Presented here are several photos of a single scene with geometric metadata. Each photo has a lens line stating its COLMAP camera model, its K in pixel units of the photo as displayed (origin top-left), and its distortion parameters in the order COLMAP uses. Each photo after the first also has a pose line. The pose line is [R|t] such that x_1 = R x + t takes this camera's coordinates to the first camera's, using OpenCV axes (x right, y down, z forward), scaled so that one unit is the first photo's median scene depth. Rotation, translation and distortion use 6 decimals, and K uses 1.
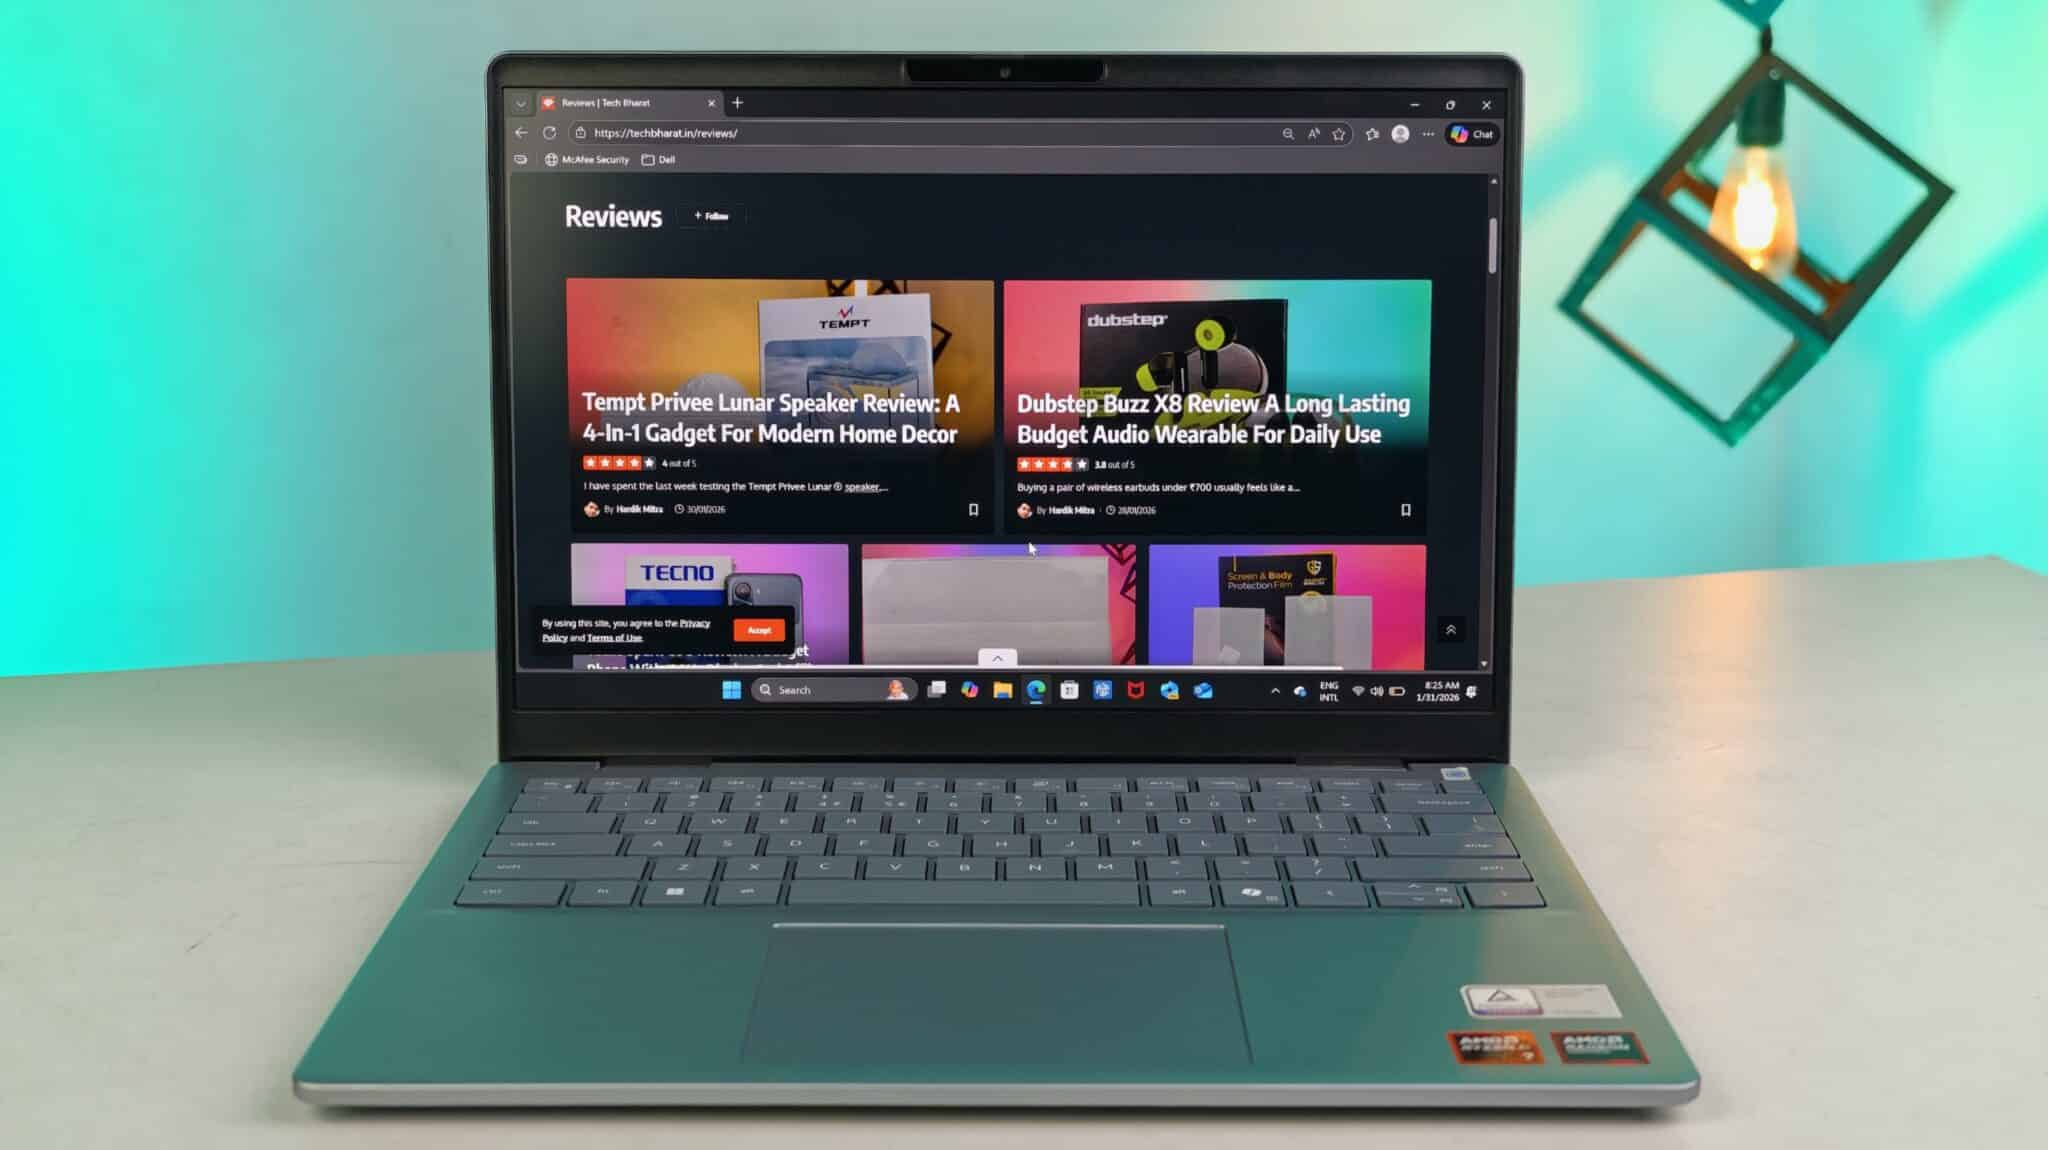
lens RADIAL K [[2052.4, 0, 1011.7], [0, 2052.4, 571.5], [0, 0, 1]] dist [-0.013871, 0.000000]
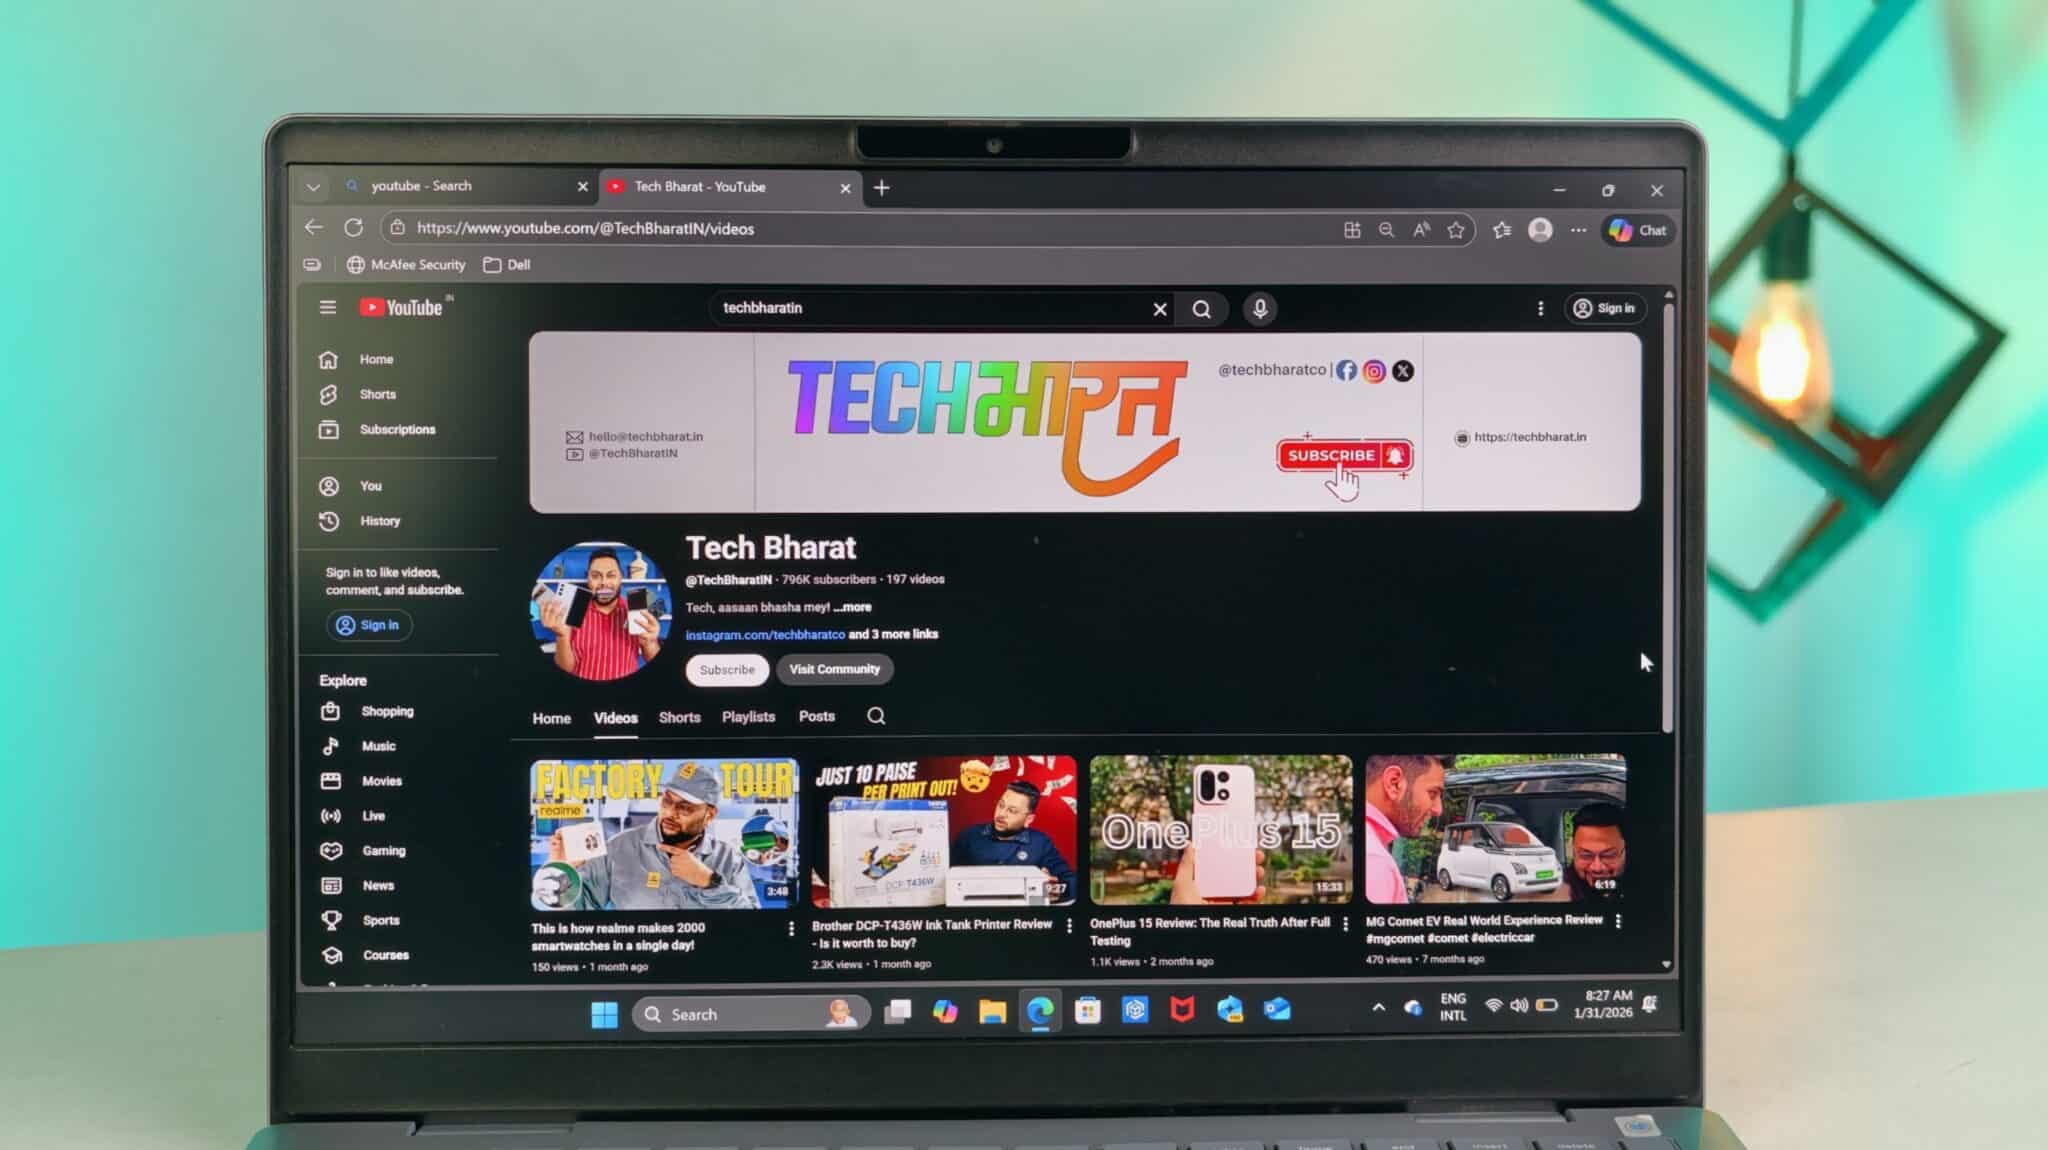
lens RADIAL K [[2052.4, 0, 951.9], [0, 2052.4, 515.3], [0, 0, 1]] dist [-0.013871, 0.000000]
pose [[0.999631, -0.004354, 0.026829, -0.037651], [0.007116, 0.994581, -0.103720, -0.039698], [-0.026232, 0.103873, 0.994245, 0.296683]]
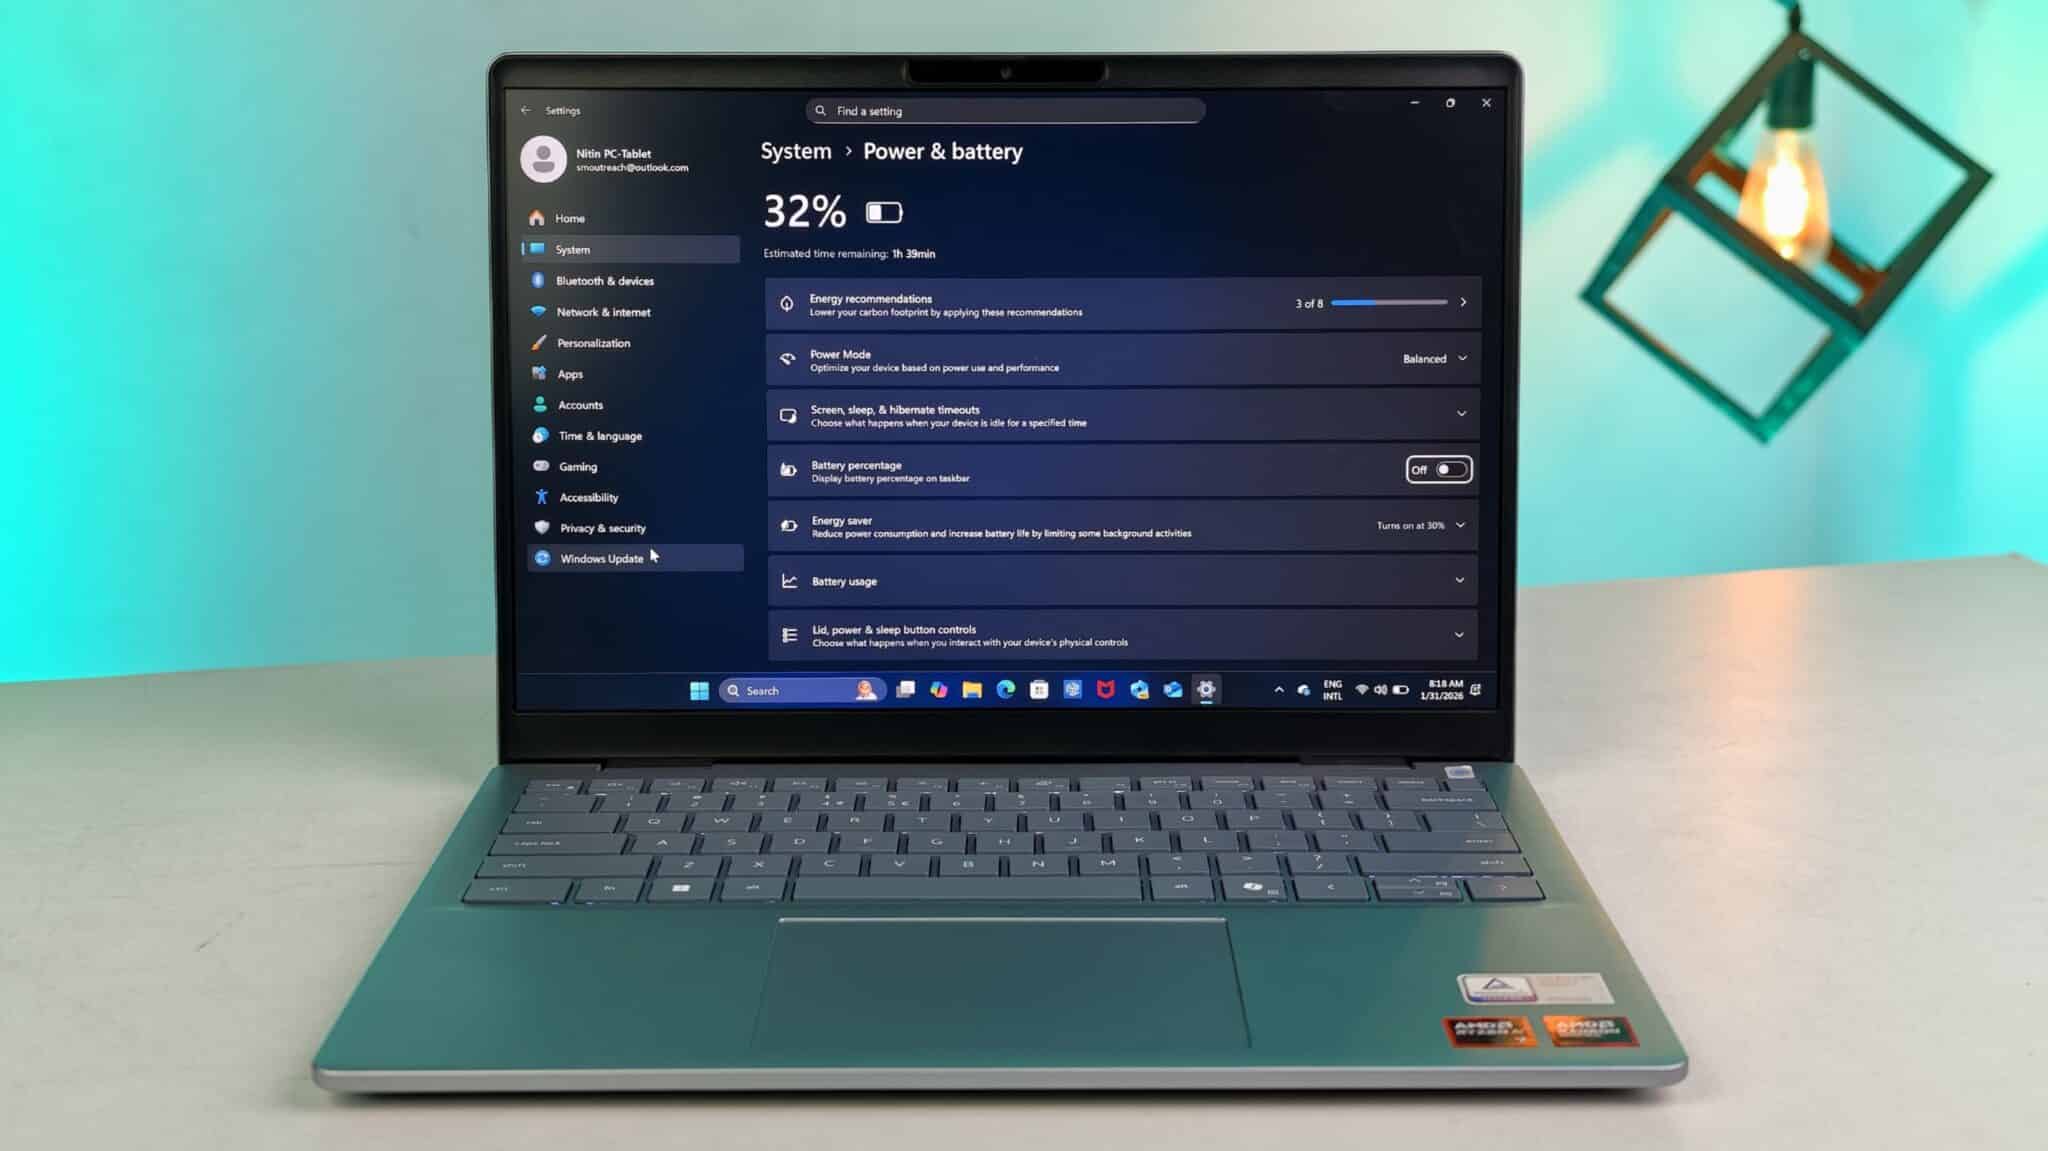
lens RADIAL K [[2175.7, 0, 1024.3], [0, 2175.7, 570.1], [0, 0, 1]] dist [-0.038411, 0.000000]
pose [[0.999976, -0.003142, 0.006116, -0.001331], [0.003159, 0.999991, -0.002737, 0.002756], [-0.006107, 0.002757, 0.999978, -0.057118]]
